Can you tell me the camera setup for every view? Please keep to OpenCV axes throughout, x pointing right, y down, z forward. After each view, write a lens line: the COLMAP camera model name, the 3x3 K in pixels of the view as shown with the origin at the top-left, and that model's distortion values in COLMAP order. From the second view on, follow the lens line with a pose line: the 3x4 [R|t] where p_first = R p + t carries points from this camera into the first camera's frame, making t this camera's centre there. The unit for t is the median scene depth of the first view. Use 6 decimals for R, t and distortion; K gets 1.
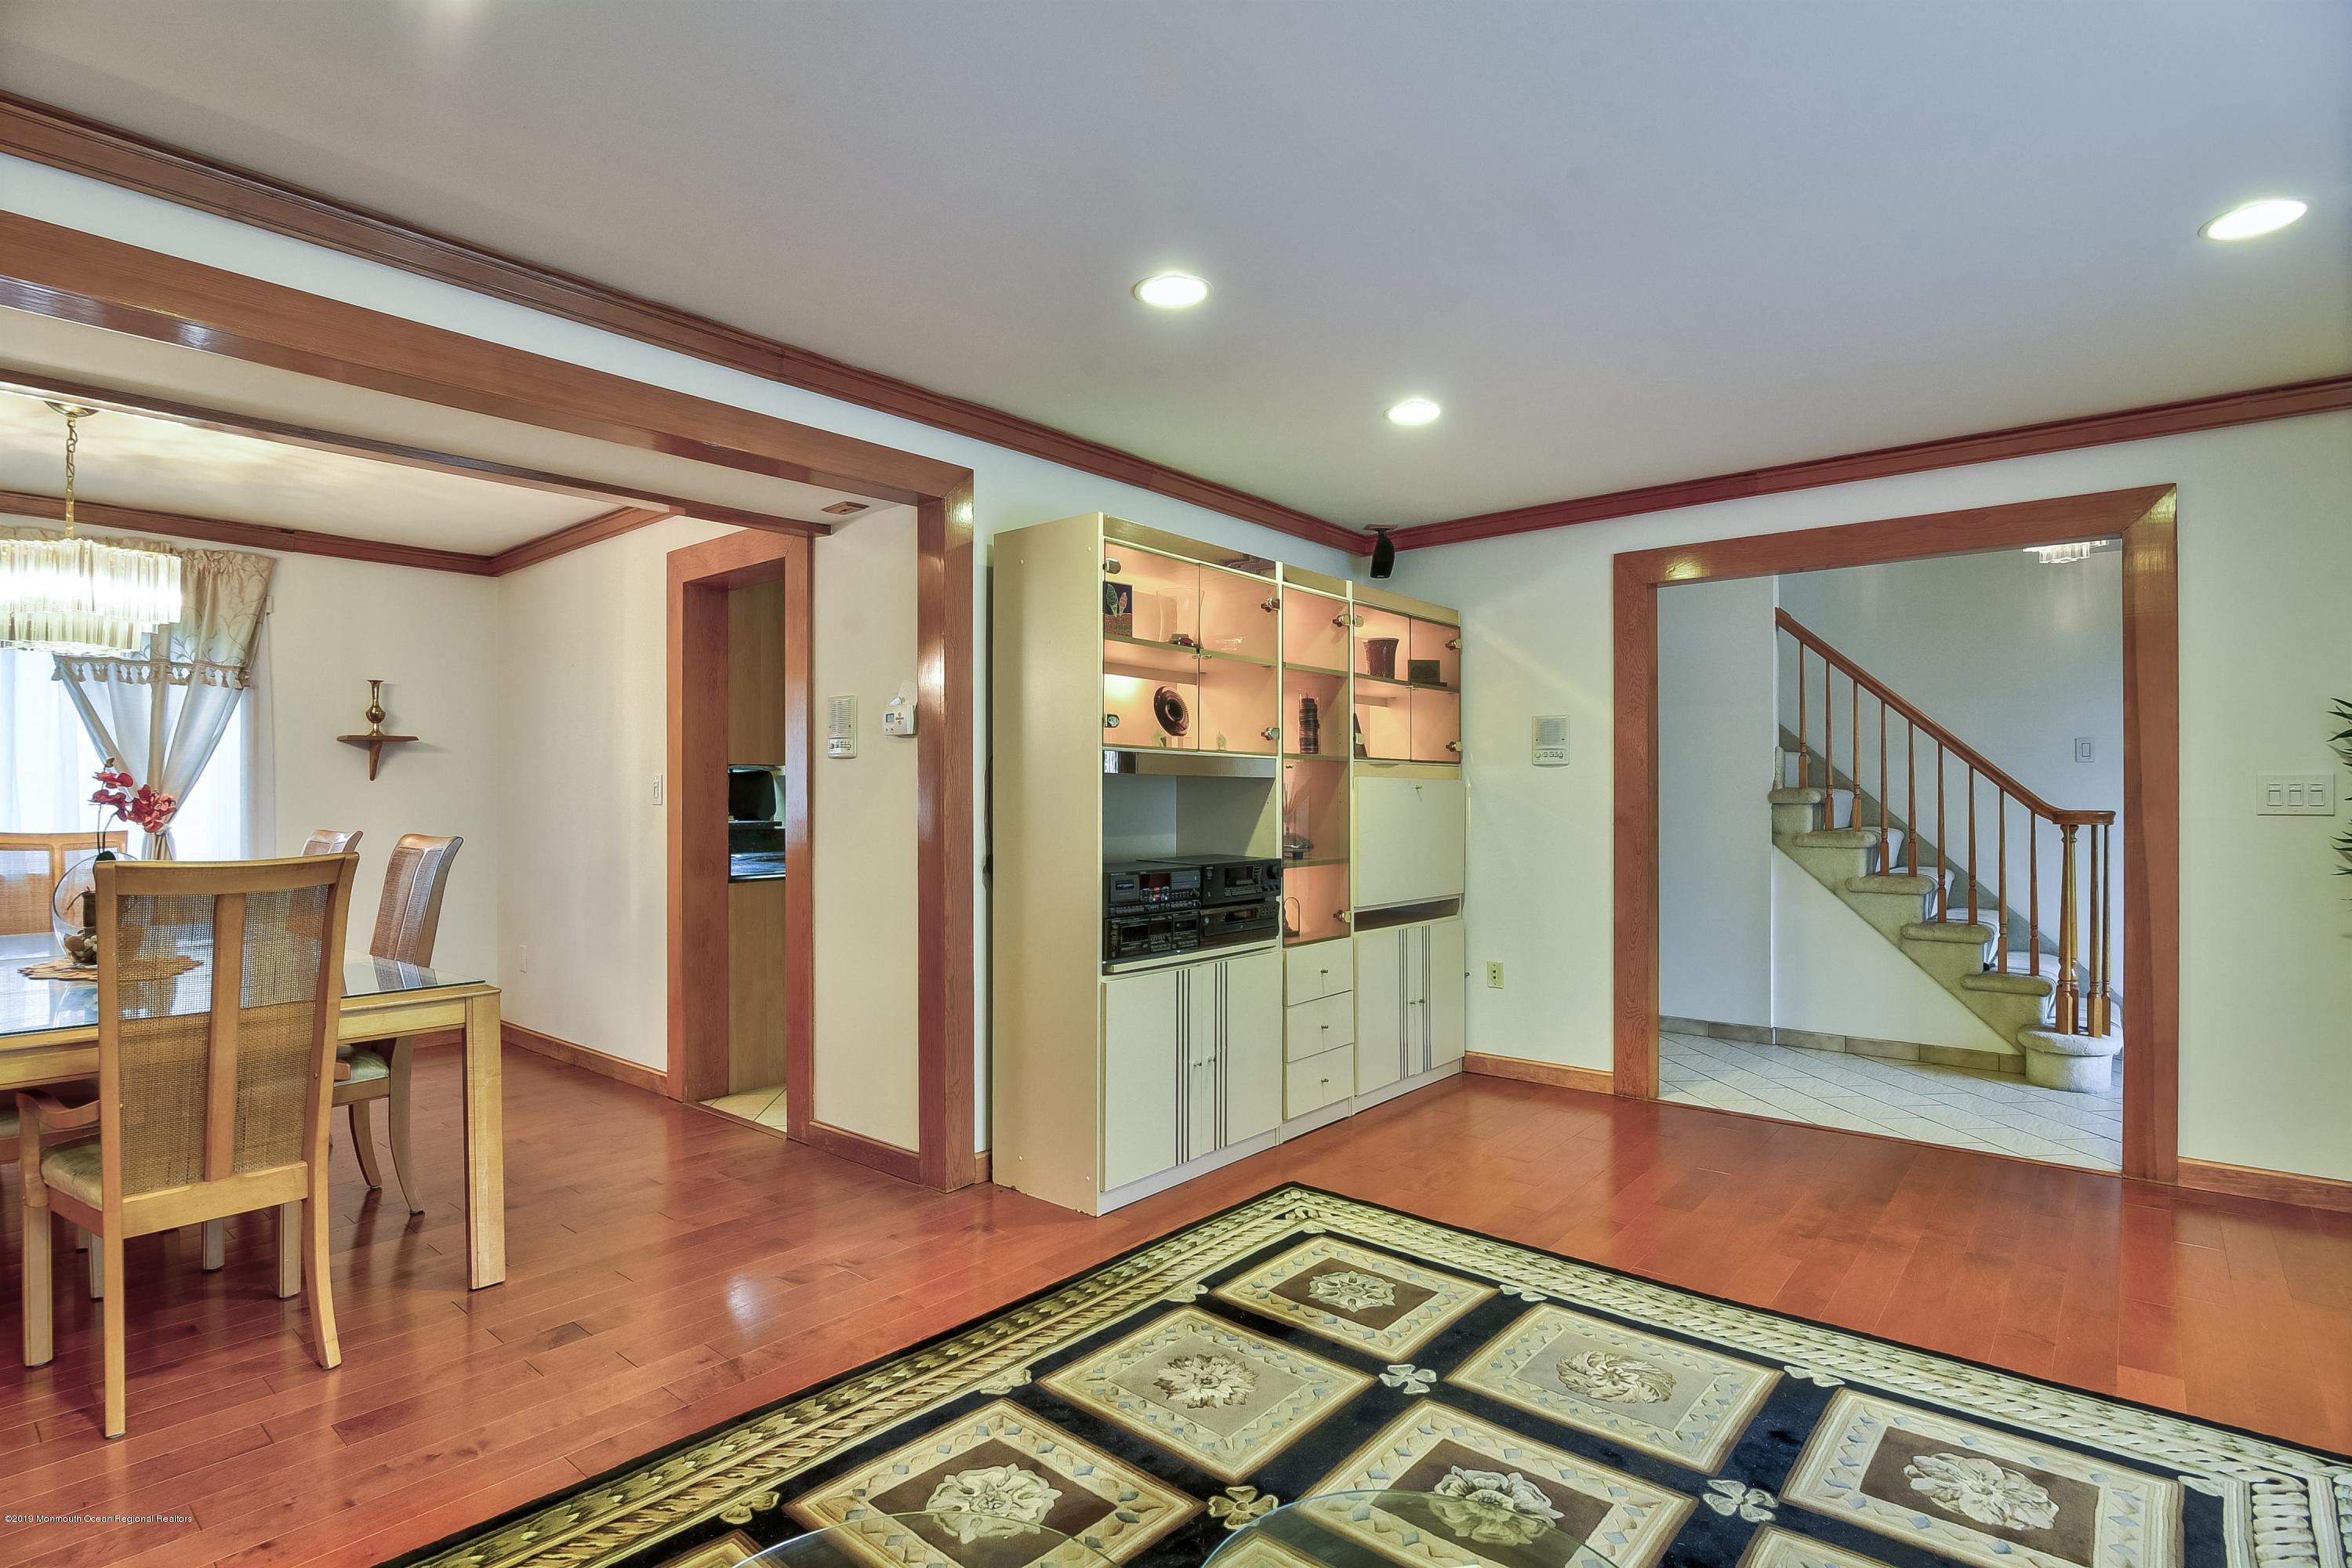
lens RADIAL K [[1165.2, 0, 1175.2], [0, 1165.2, 794.0], [0, 0, 1]] dist [-0.003818, 0.001126]
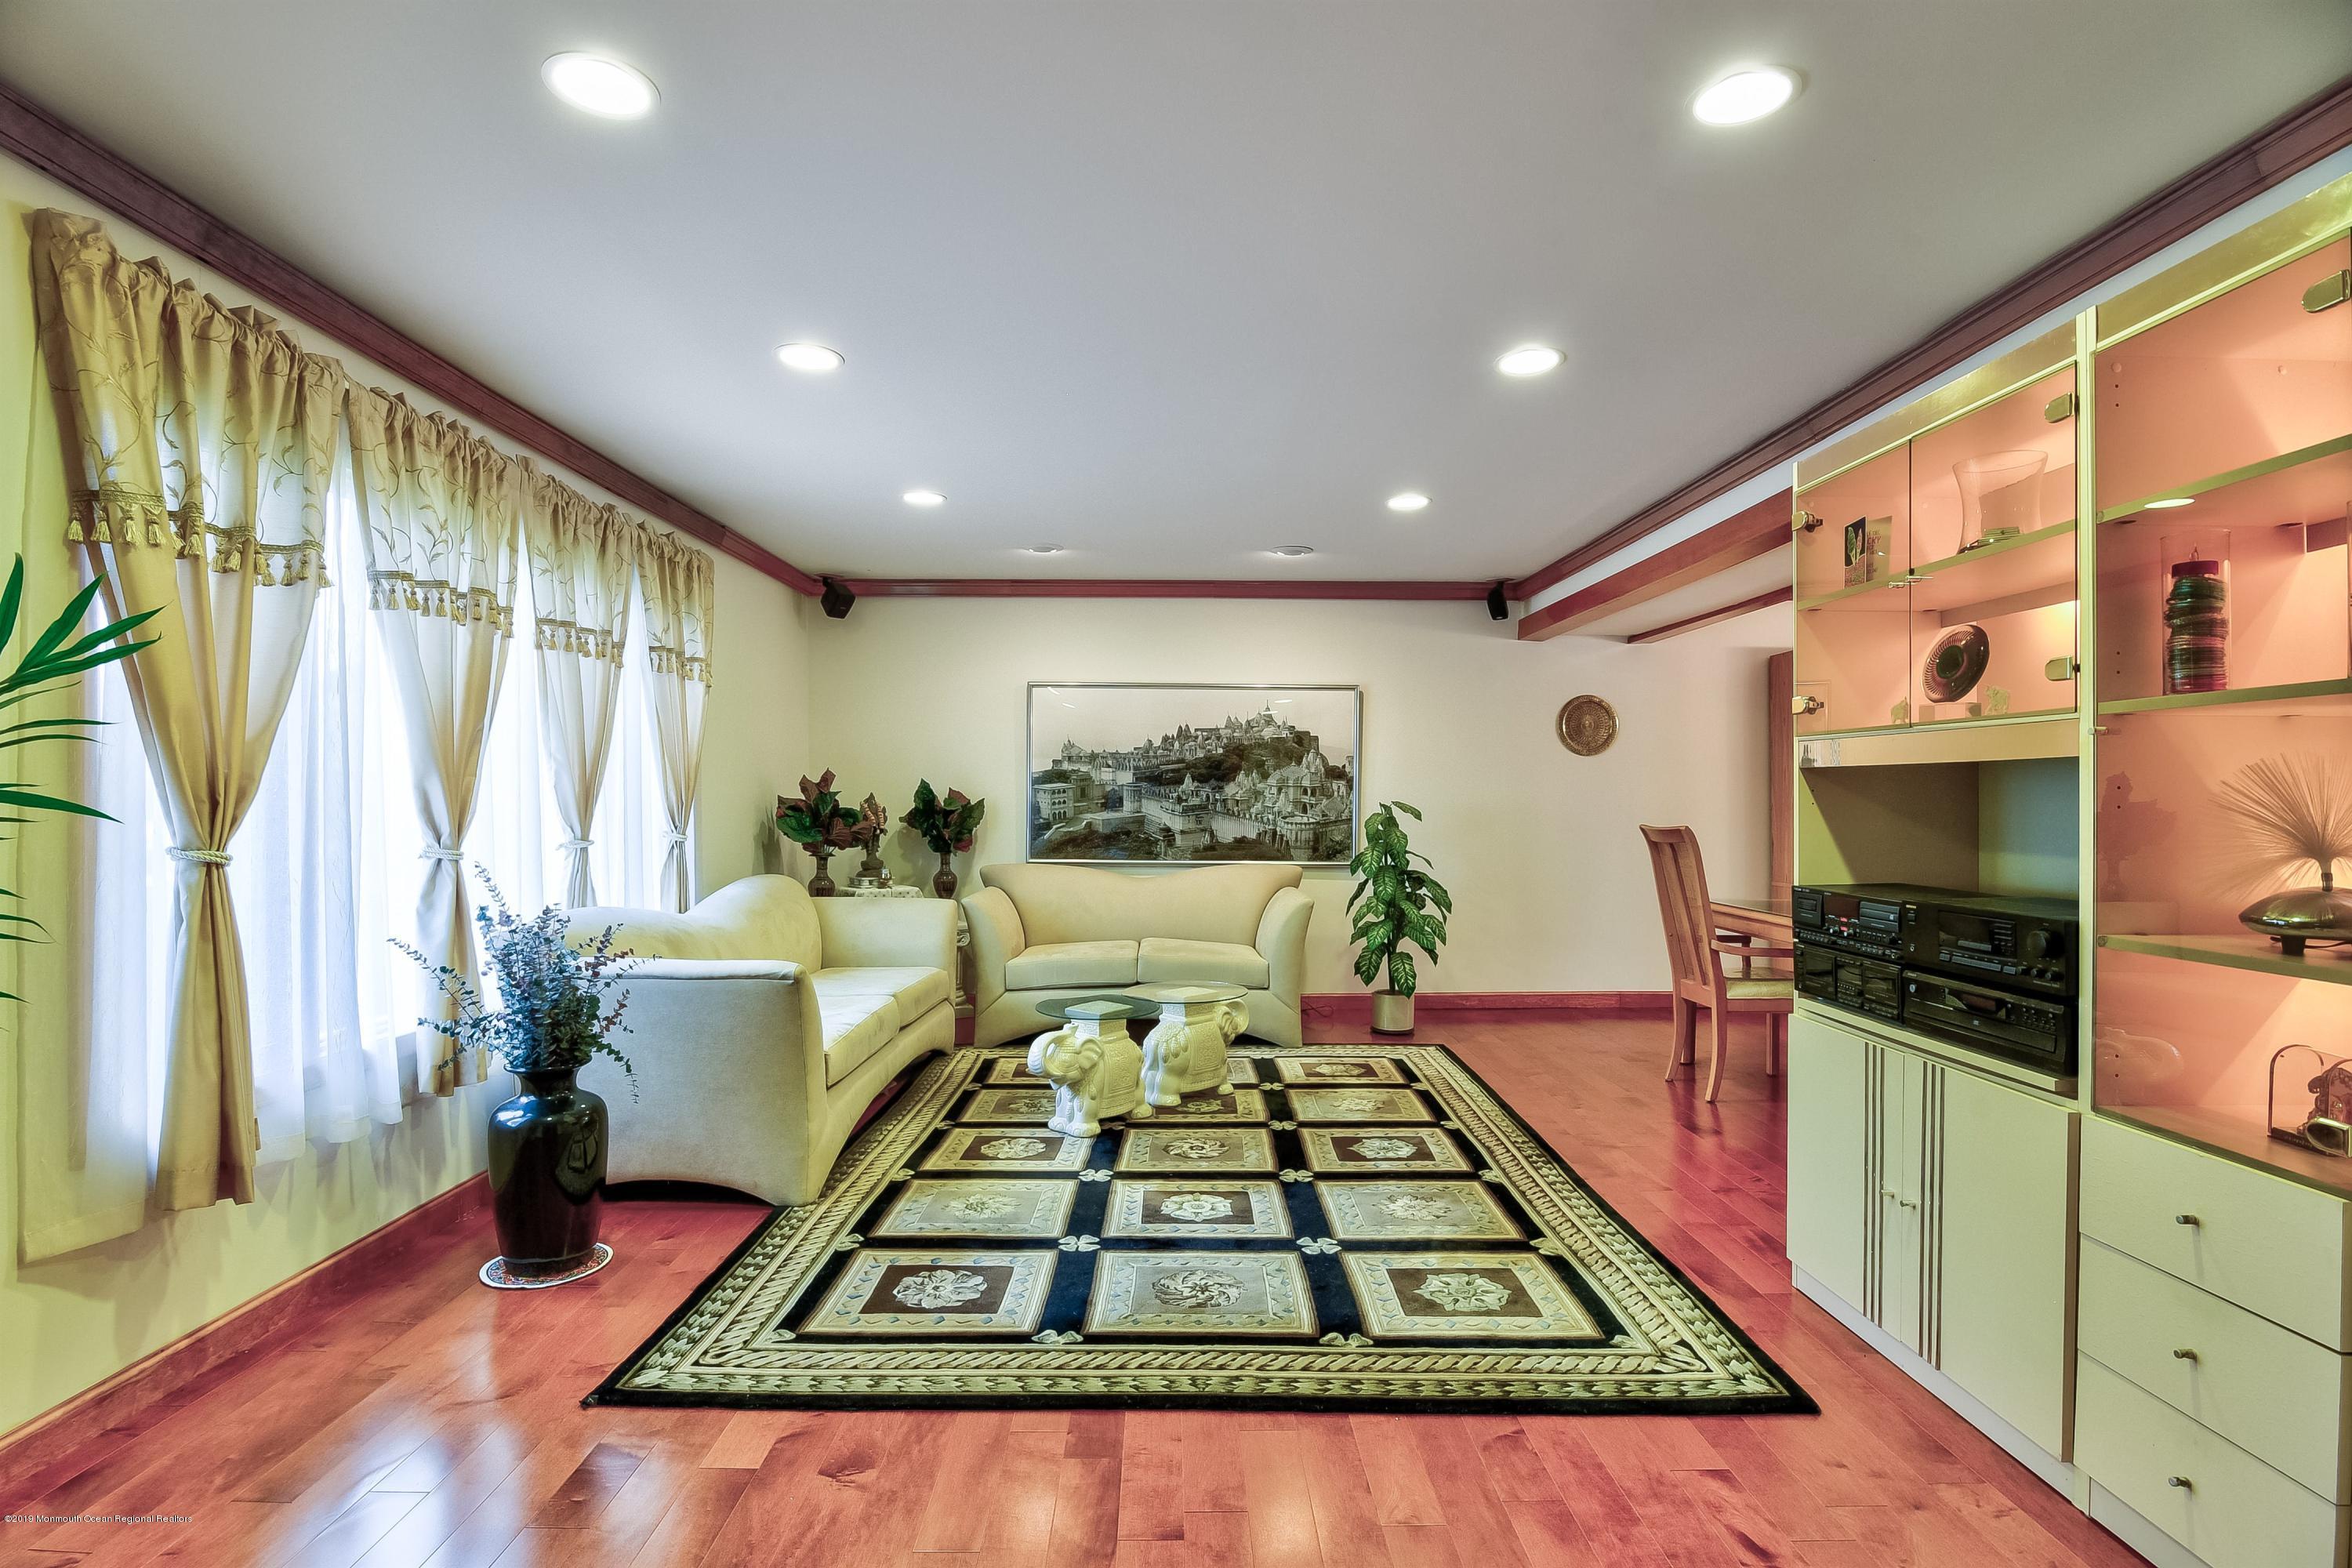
lens RADIAL K [[1165.2, 0, 1176.5], [0, 1165.2, 794.2], [0, 0, 1]] dist [-0.003818, 0.001126]
pose [[-0.764218, -0.005580, -0.644933, 0.991230], [-0.001656, 0.999976, -0.006690, 0.009183], [0.644956, -0.004045, -0.764209, 1.618157]]
